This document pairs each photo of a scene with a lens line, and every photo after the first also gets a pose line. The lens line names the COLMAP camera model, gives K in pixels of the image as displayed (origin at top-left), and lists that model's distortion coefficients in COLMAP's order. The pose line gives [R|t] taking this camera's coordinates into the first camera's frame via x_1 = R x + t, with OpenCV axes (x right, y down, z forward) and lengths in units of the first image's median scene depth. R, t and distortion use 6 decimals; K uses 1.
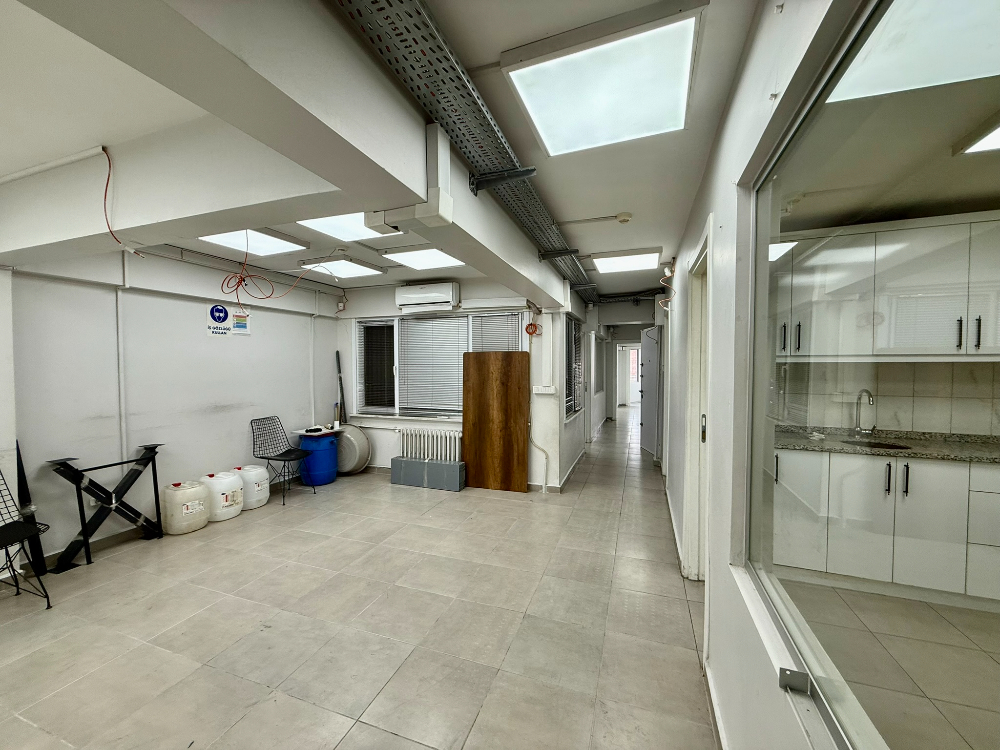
lens RADIAL K [[396.6, 0, 497.9], [0, 396.6, 375.5], [0, 0, 1]] dist [-0.000962, 0.000864]
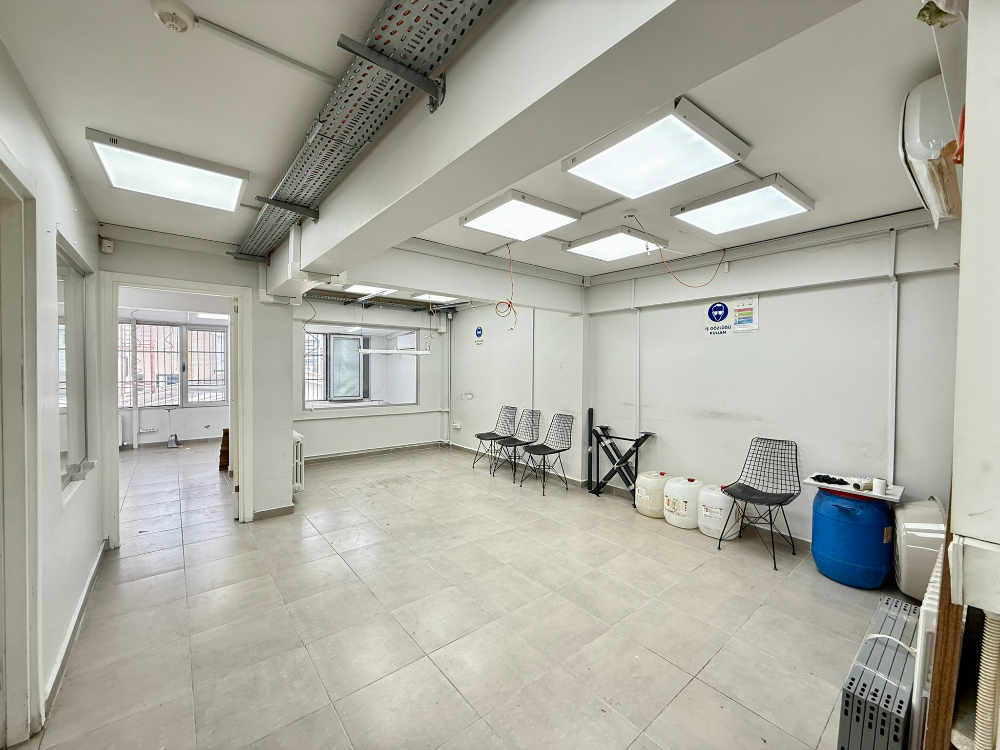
lens RADIAL K [[396.6, 0, 500.2], [0, 396.6, 374.9], [0, 0, 1]] dist [-0.000962, 0.000864]
pose [[-0.506773, 0.013621, -0.861972, 0.346789], [-0.033441, 0.998812, 0.035445, -0.025896], [0.861430, 0.046788, -0.505716, 1.036450]]
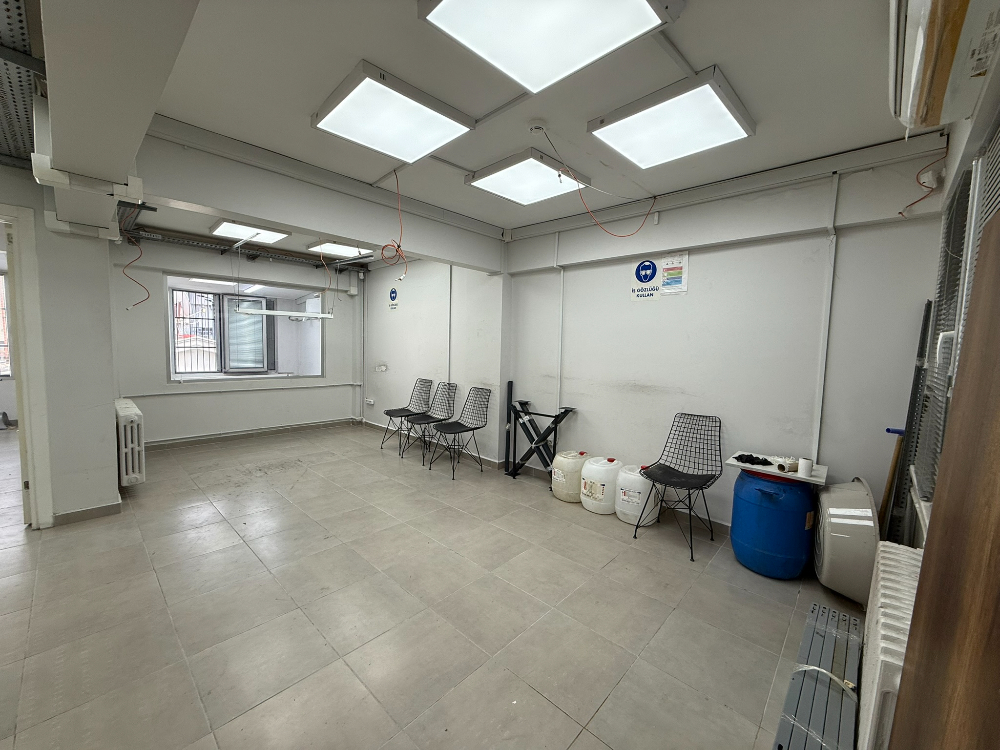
lens RADIAL K [[396.6, 0, 500.2], [0, 396.6, 375.4], [0, 0, 1]] dist [-0.000962, 0.000864]
pose [[-0.388446, 0.063596, -0.919274, 0.168514], [-0.053301, 0.994395, 0.091316, -0.003099], [0.919929, 0.084469, -0.382879, 1.053980]]
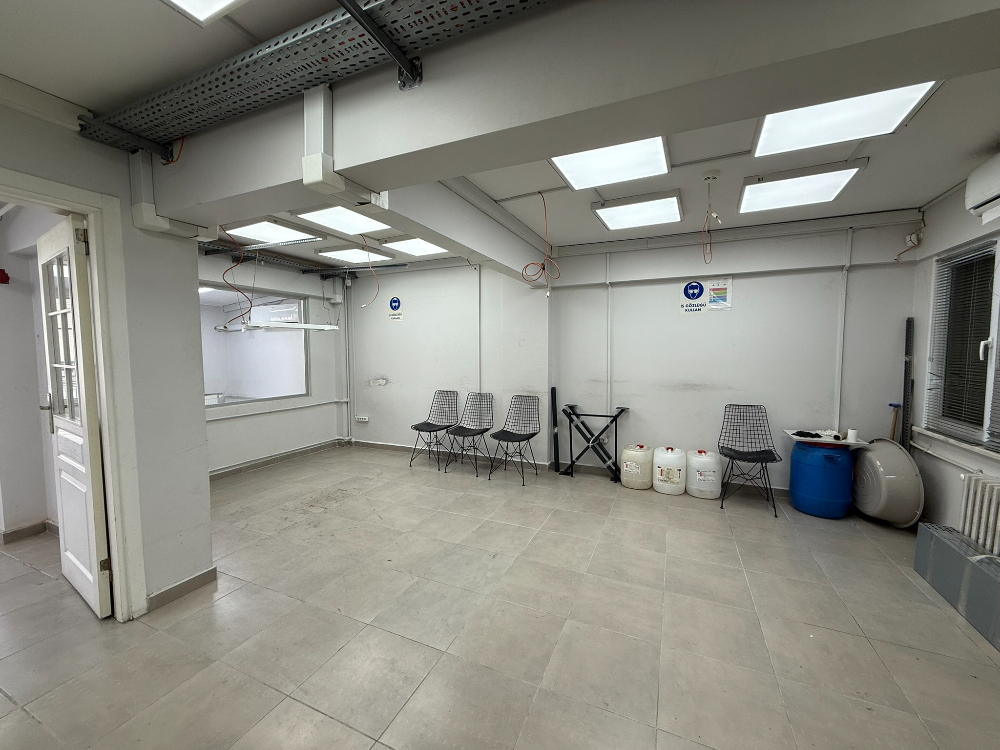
lens RADIAL K [[396.6, 0, 499.8], [0, 396.6, 374.9], [0, 0, 1]] dist [-0.000962, 0.000864]
pose [[-0.070328, 0.065752, -0.995355, 0.323161], [-0.026360, 0.997354, 0.067746, -0.001045], [0.997176, 0.031002, -0.068409, 0.594560]]
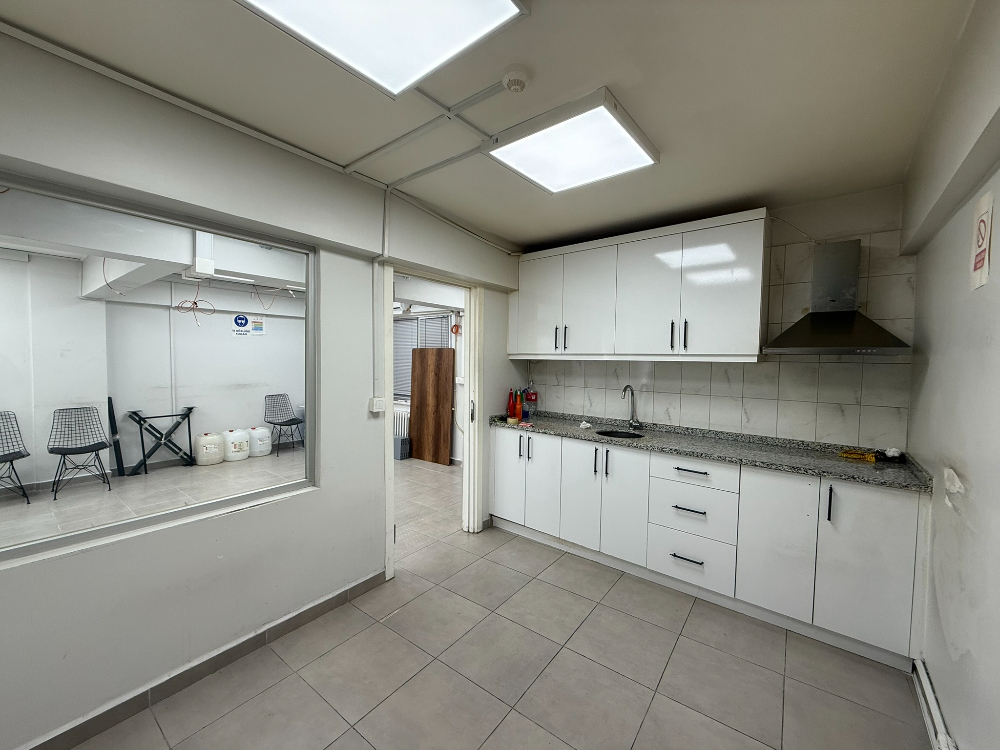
lens RADIAL K [[396.6, 0, 497.0], [0, 396.6, 375.6], [0, 0, 1]] dist [-0.000962, 0.000864]
pose [[0.954943, 0.026815, -0.295574, 0.627105], [-0.022826, 0.999596, 0.016937, -0.001474], [0.295909, -0.009427, 0.955170, -0.112389]]
